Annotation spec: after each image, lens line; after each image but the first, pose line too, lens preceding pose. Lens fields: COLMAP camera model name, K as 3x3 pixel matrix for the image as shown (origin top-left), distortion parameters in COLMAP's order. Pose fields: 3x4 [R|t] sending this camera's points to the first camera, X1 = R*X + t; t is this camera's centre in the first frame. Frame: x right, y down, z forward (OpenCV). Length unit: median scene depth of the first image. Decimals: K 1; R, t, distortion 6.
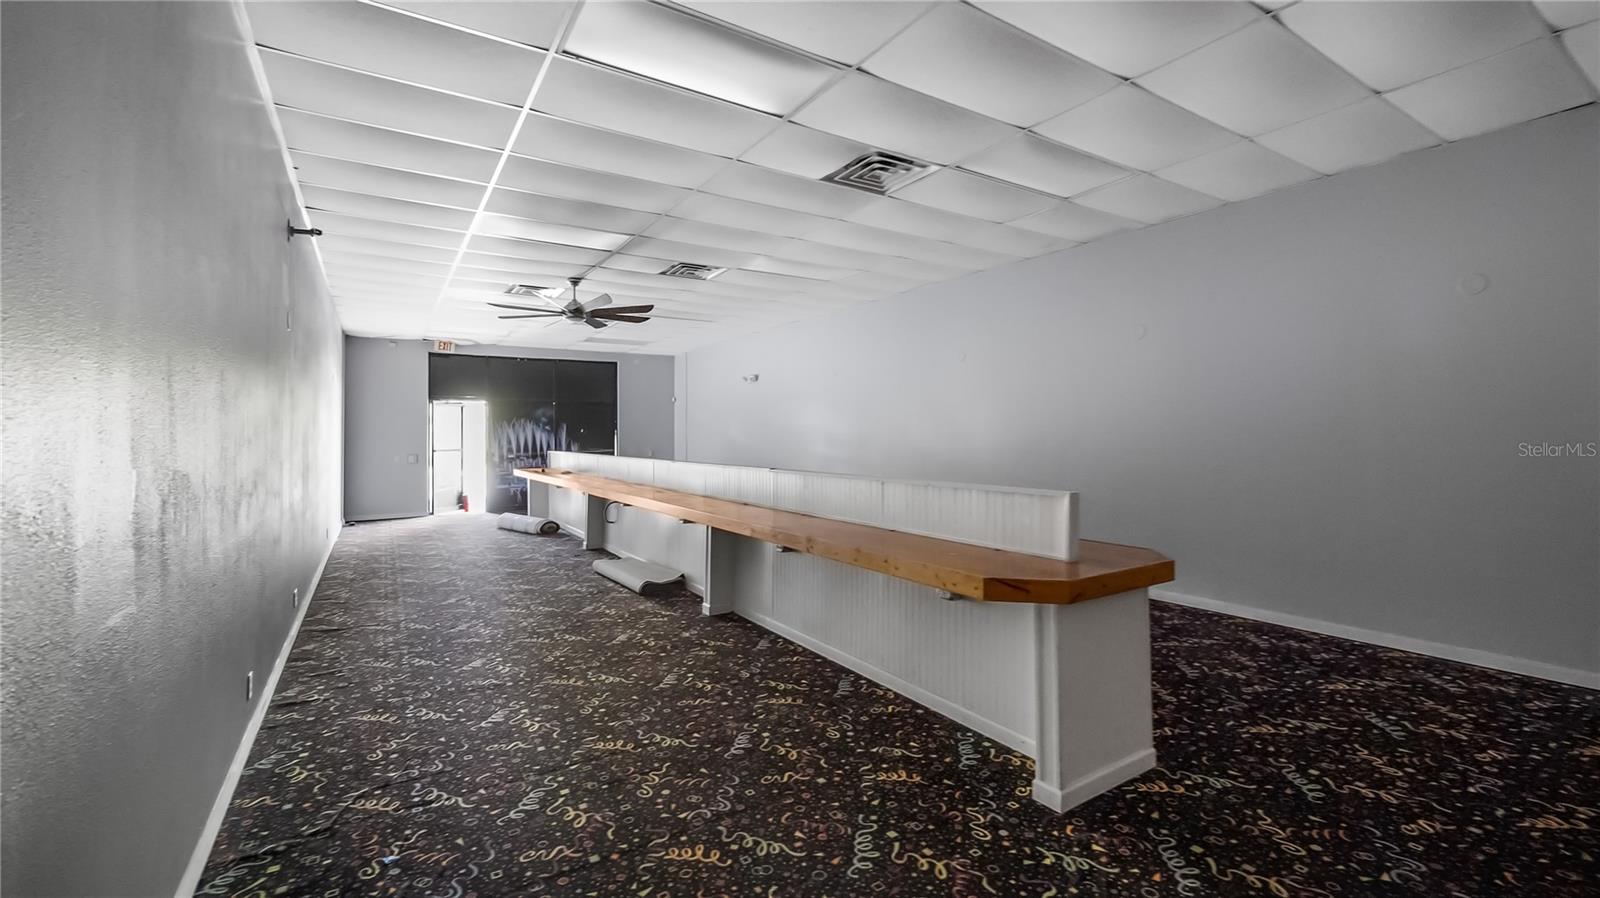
lens RADIAL K [[658.2, 0, 829.2], [0, 658.2, 417.1], [0, 0, 1]] dist [0.001806, -0.000413]
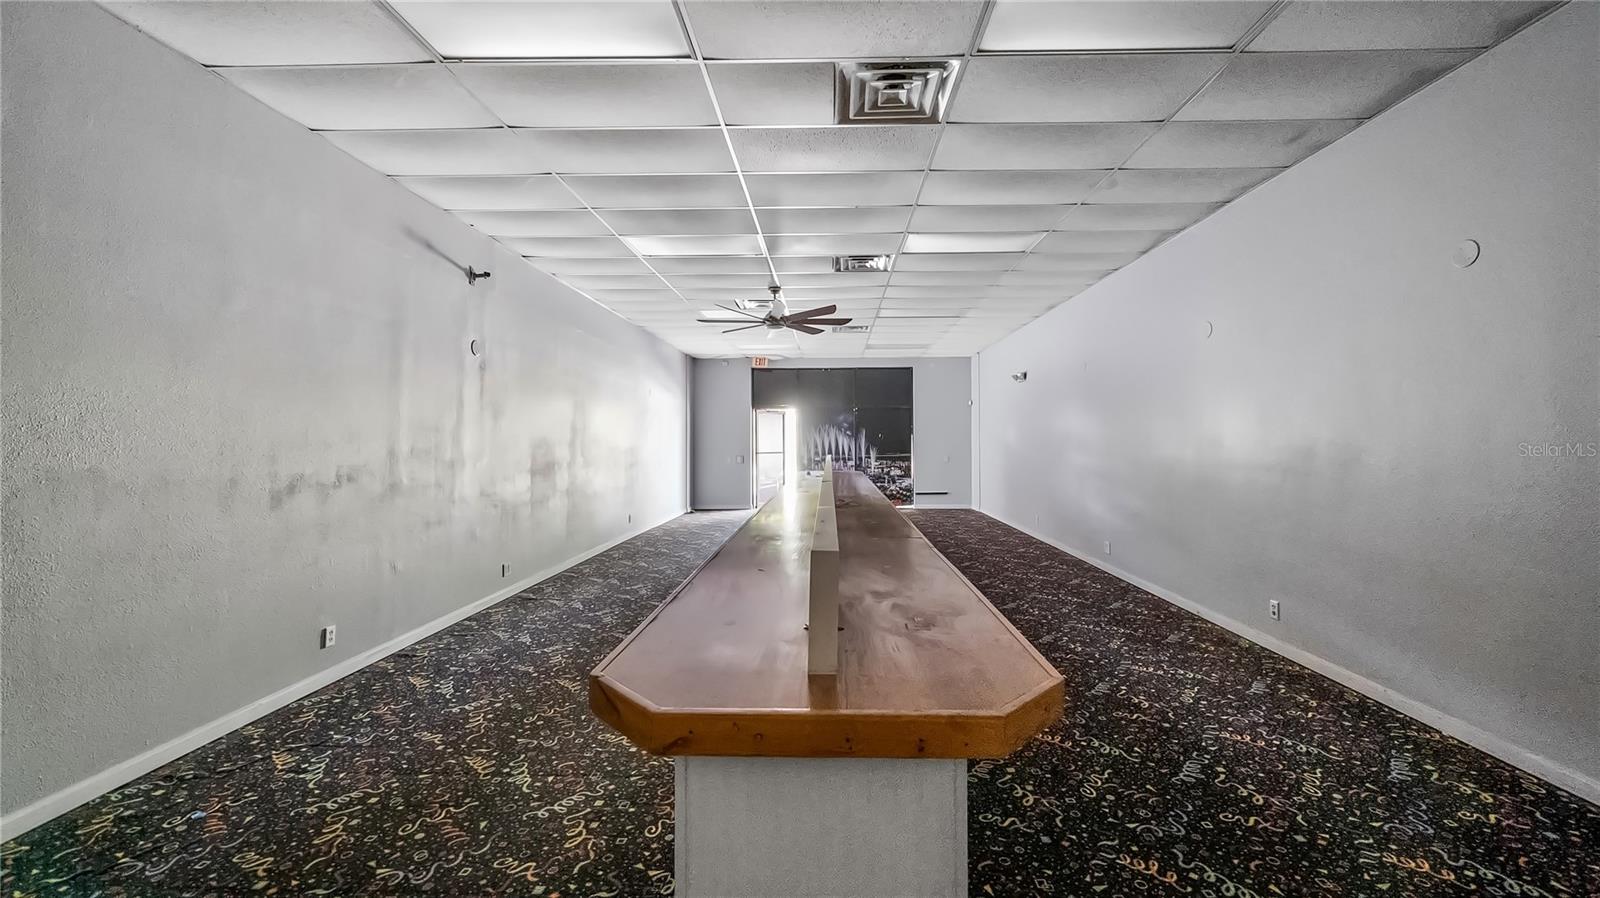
lens RADIAL K [[652.6, 0, 823.5], [0, 652.6, 429.7], [0, 0, 1]] dist [-0.009261, 0.001239]
pose [[0.831214, -0.004301, -0.555935, 0.414234], [0.011333, 0.999893, 0.009209, 0.004219], [0.555836, -0.013955, 0.831175, 0.332209]]
